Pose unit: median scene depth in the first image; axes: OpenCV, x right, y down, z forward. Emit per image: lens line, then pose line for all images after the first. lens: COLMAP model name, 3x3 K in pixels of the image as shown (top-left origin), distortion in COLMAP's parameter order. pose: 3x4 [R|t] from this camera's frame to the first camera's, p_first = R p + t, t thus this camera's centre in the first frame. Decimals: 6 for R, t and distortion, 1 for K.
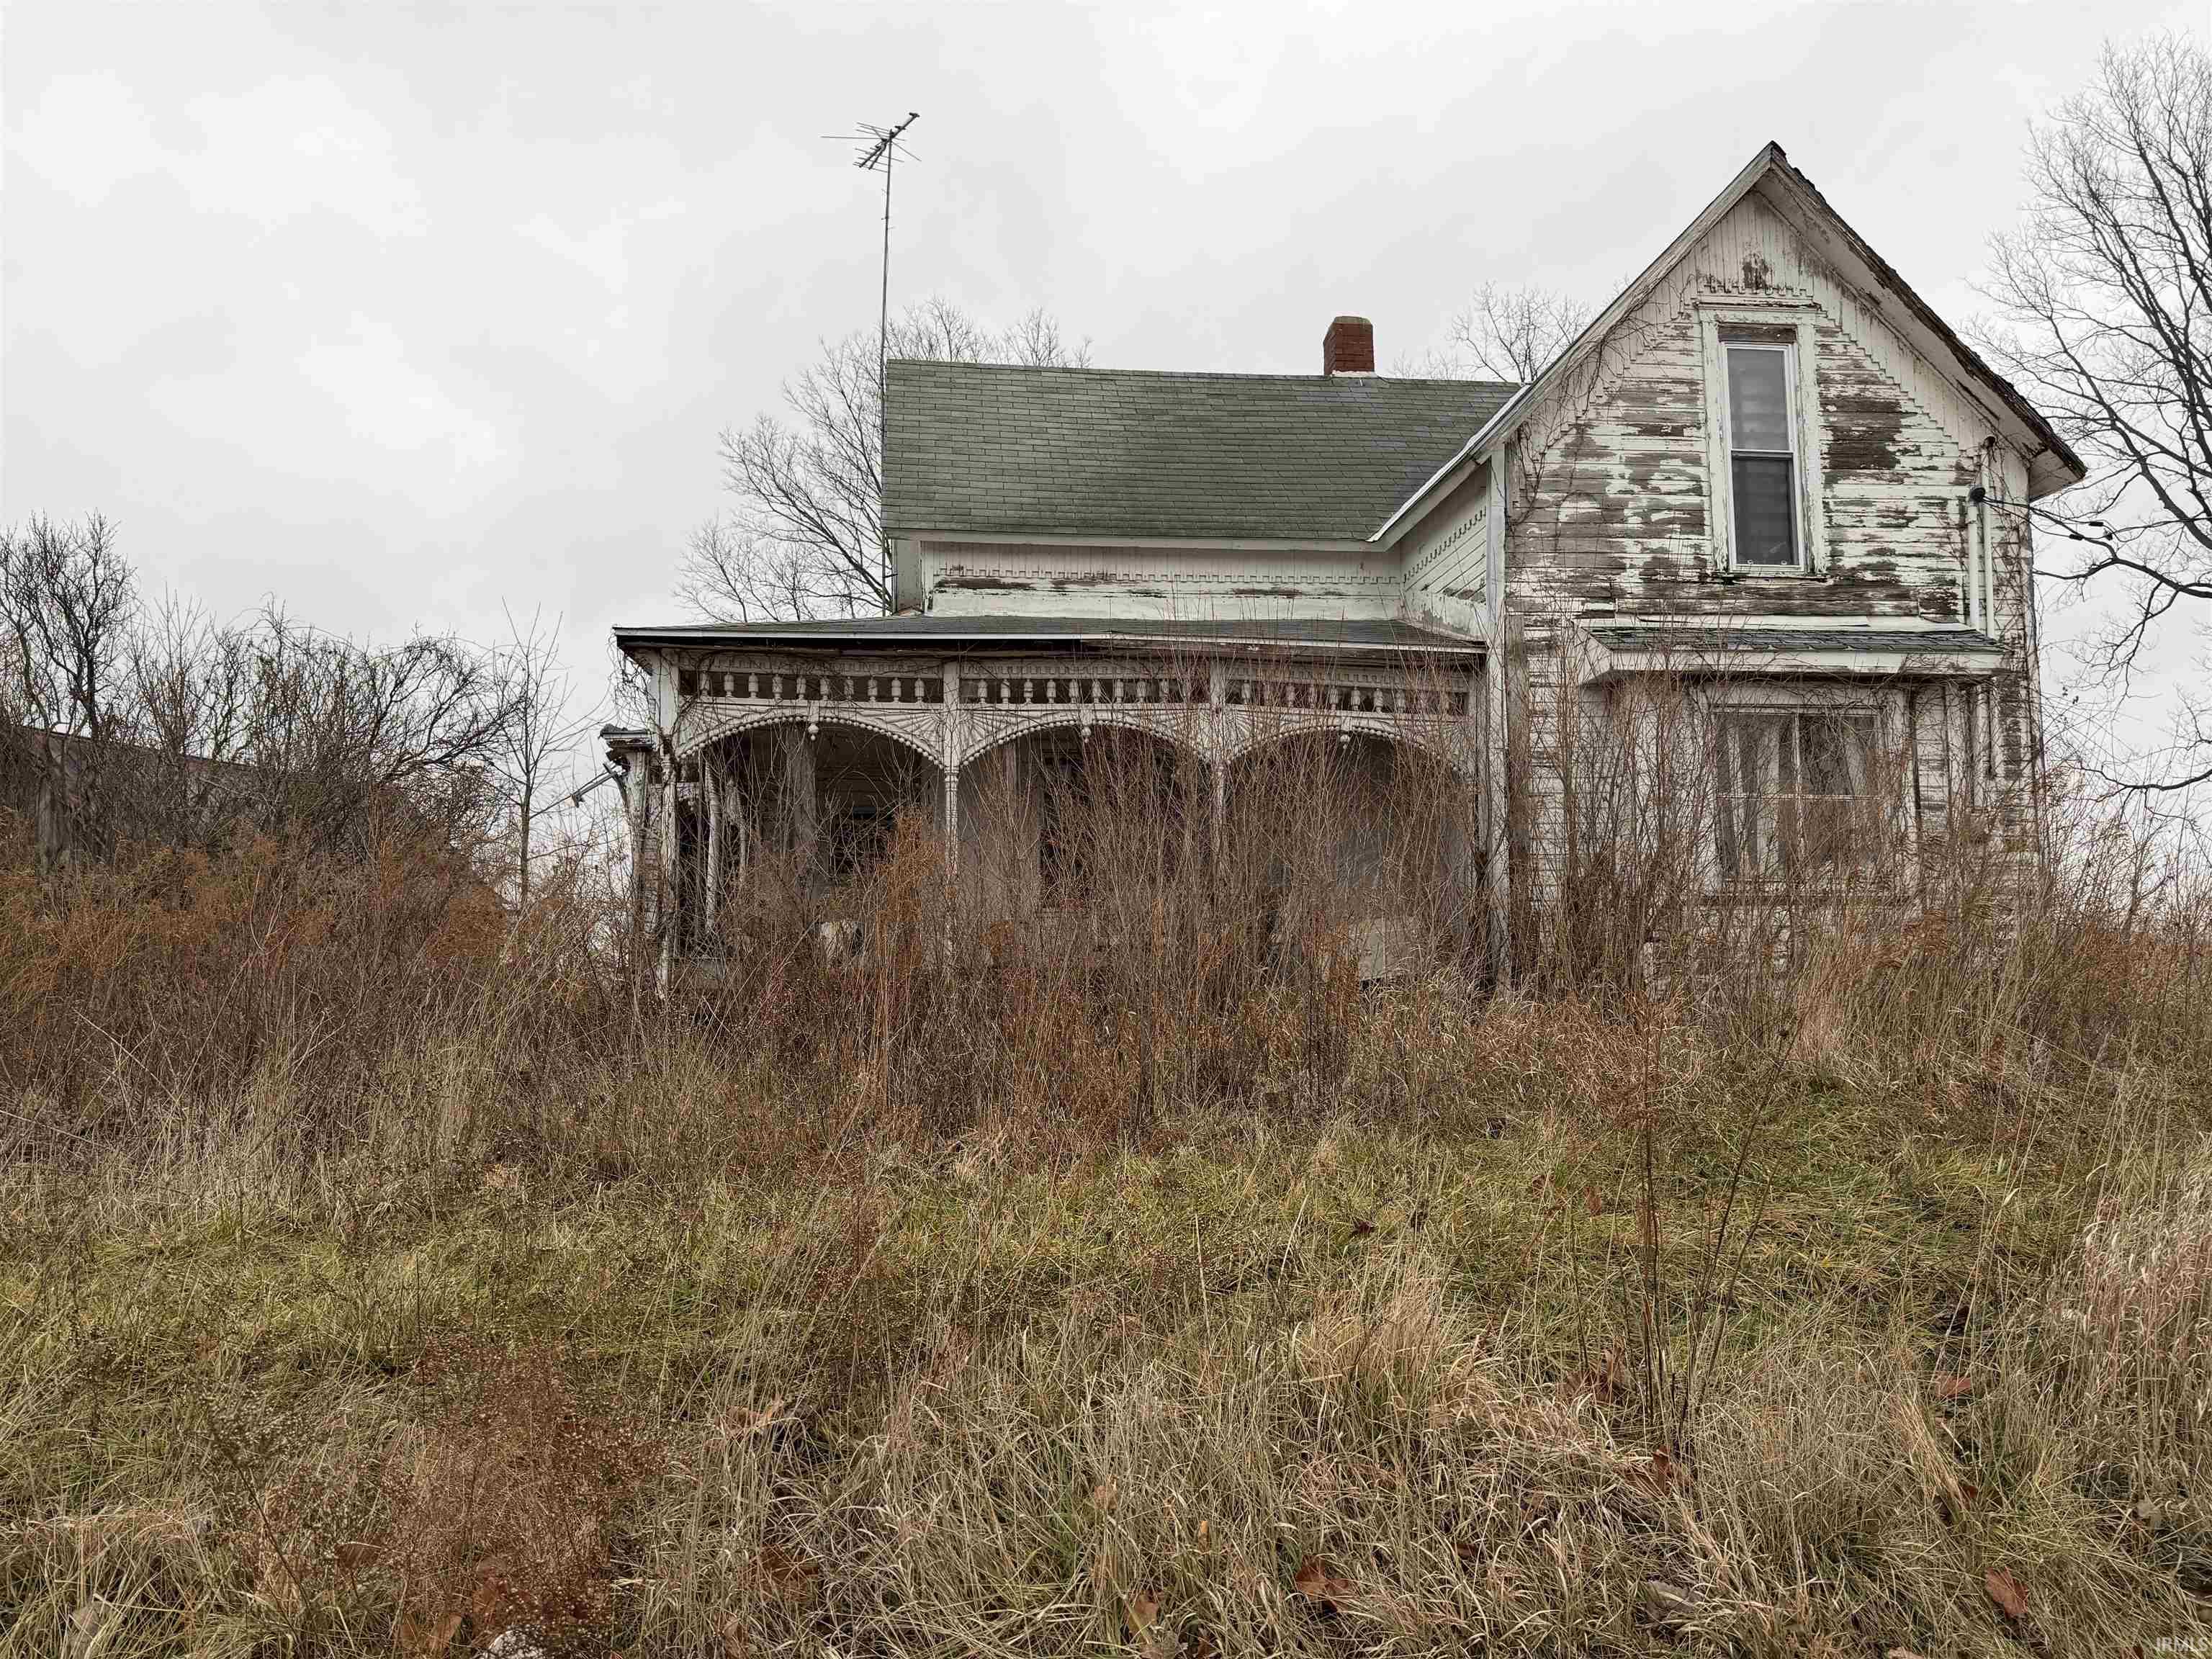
lens RADIAL K [[1595.9, 0, 1105.2], [0, 1595.9, 855.7], [0, 0, 1]] dist [0.087278, -0.182016]
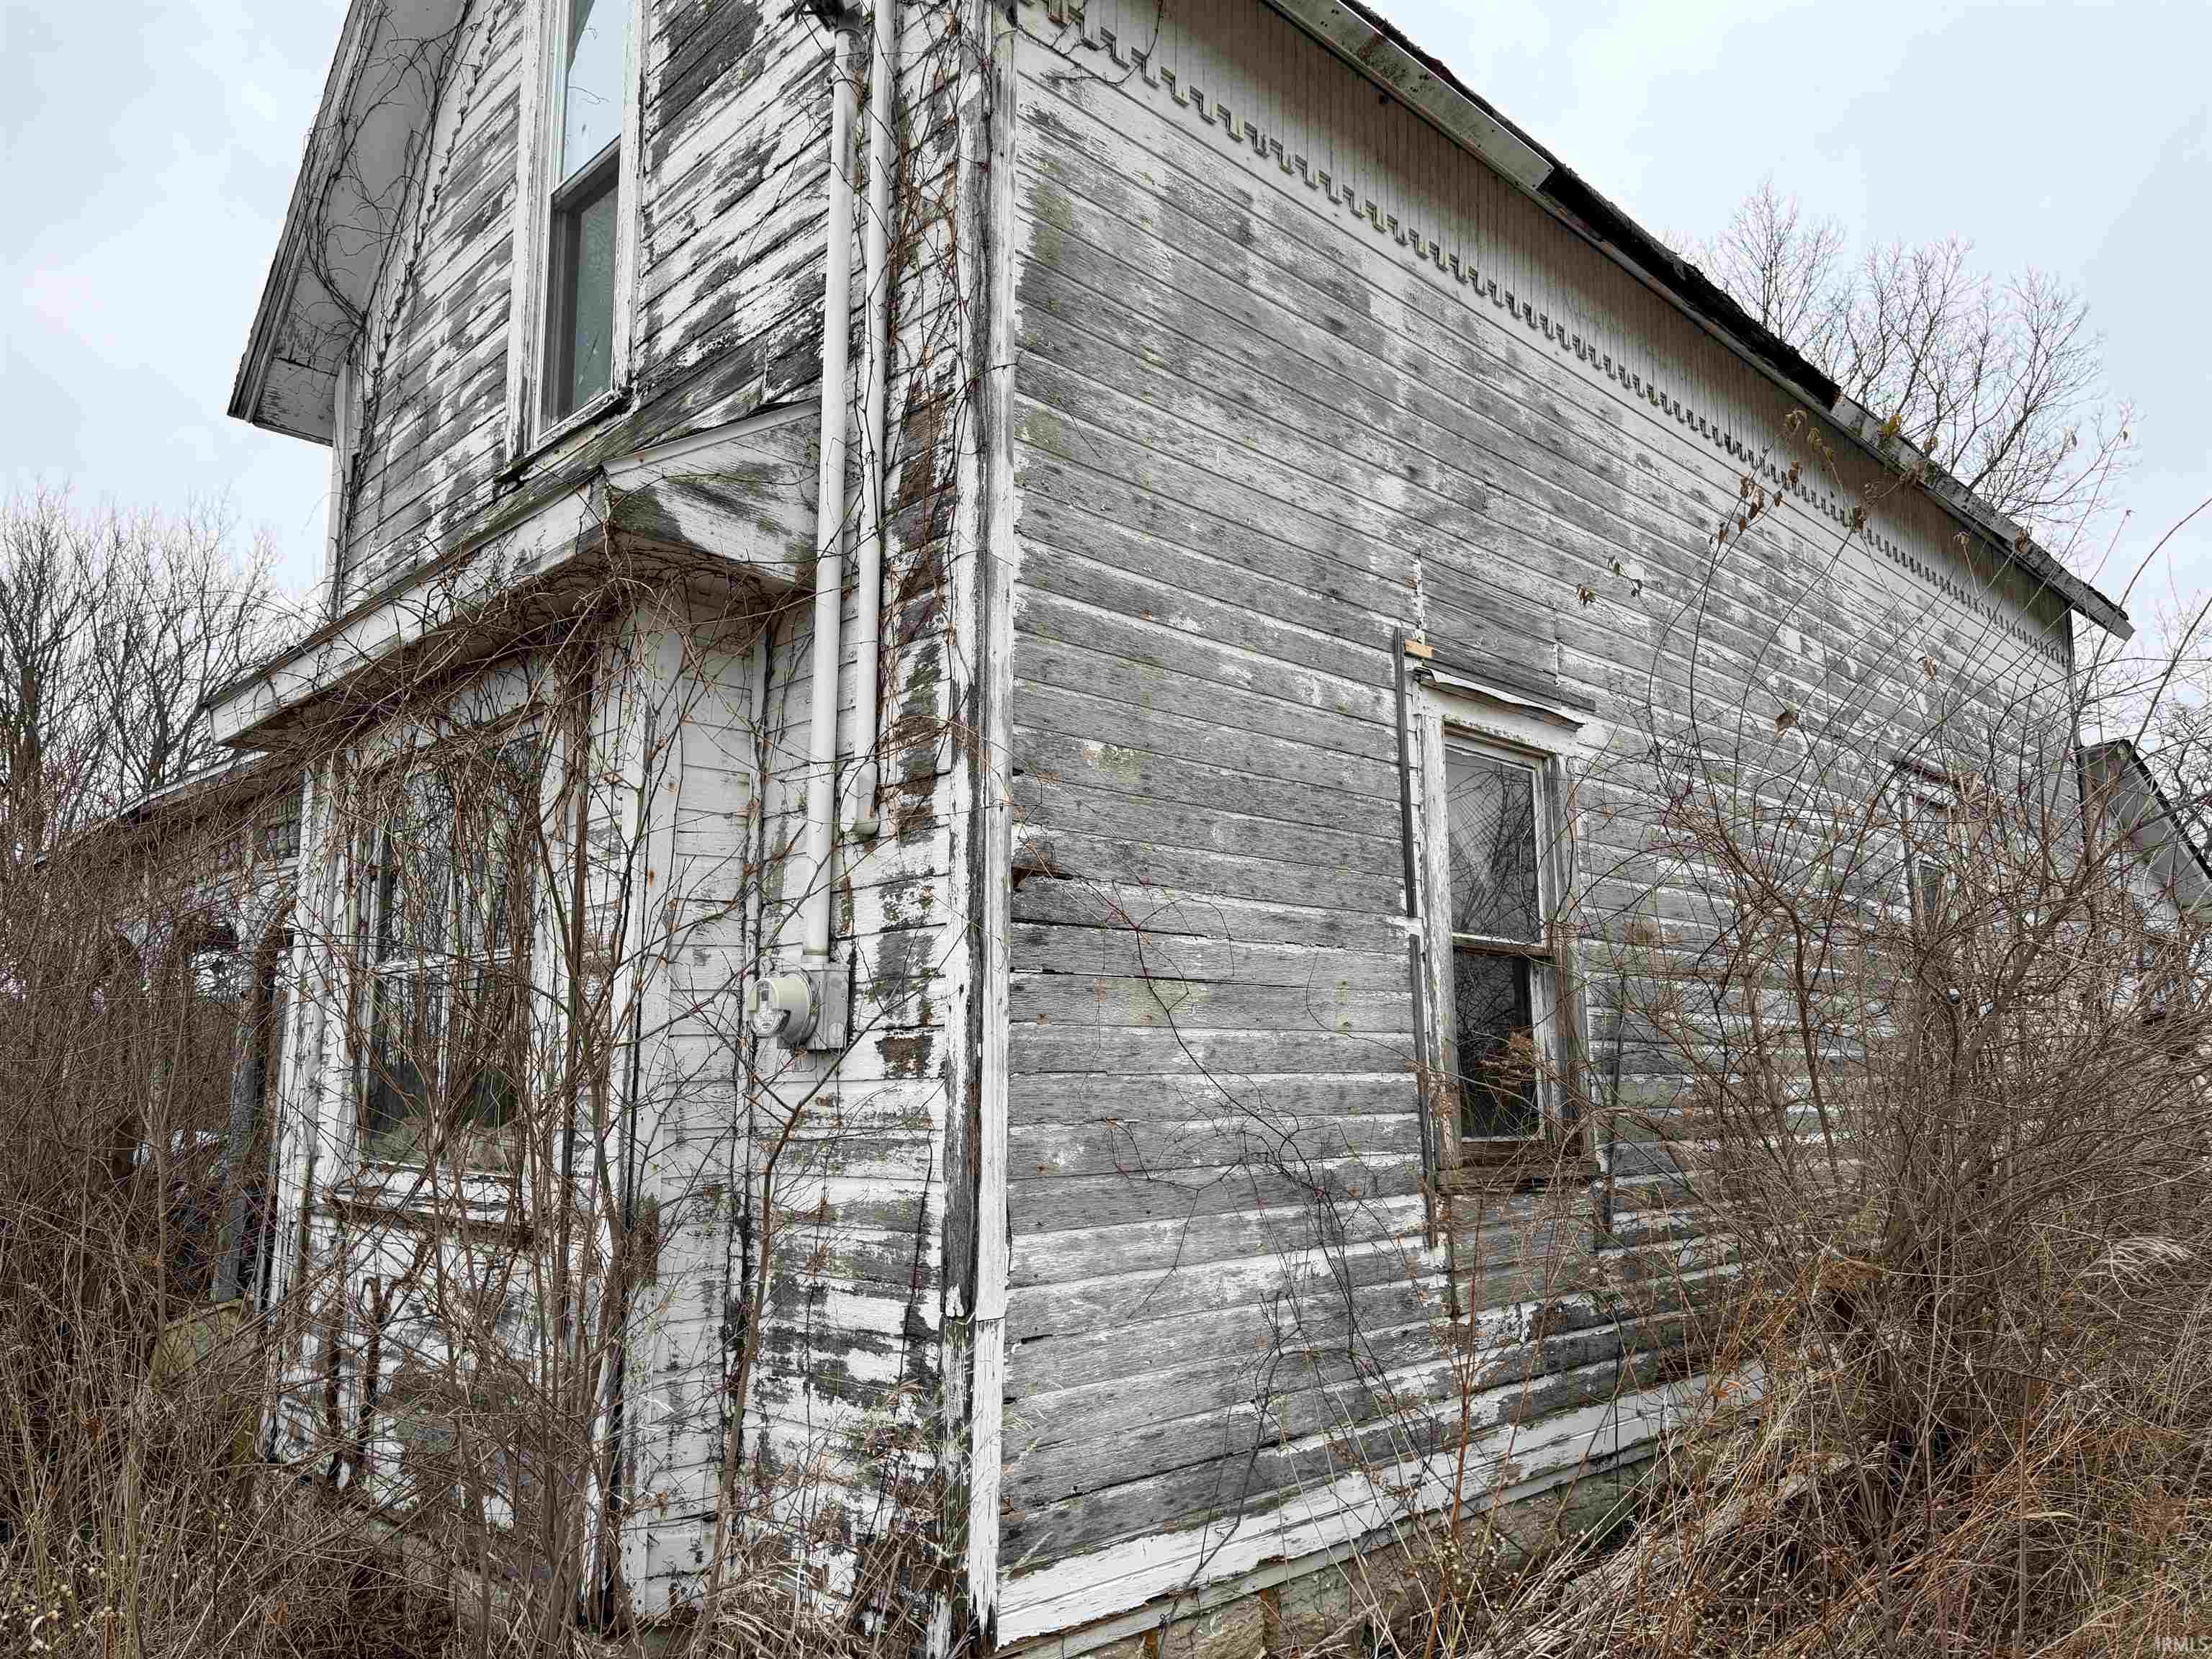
lens RADIAL K [[1521.7, 0, 1117.1], [0, 1521.7, 837.9], [0, 0, 1]] dist [0.183497, -0.343999]
pose [[0.622113, -0.114026, -0.774579, 0.815046], [0.082665, 0.993374, -0.079842, -0.021559], [0.778551, -0.014360, 0.627417, 0.850498]]
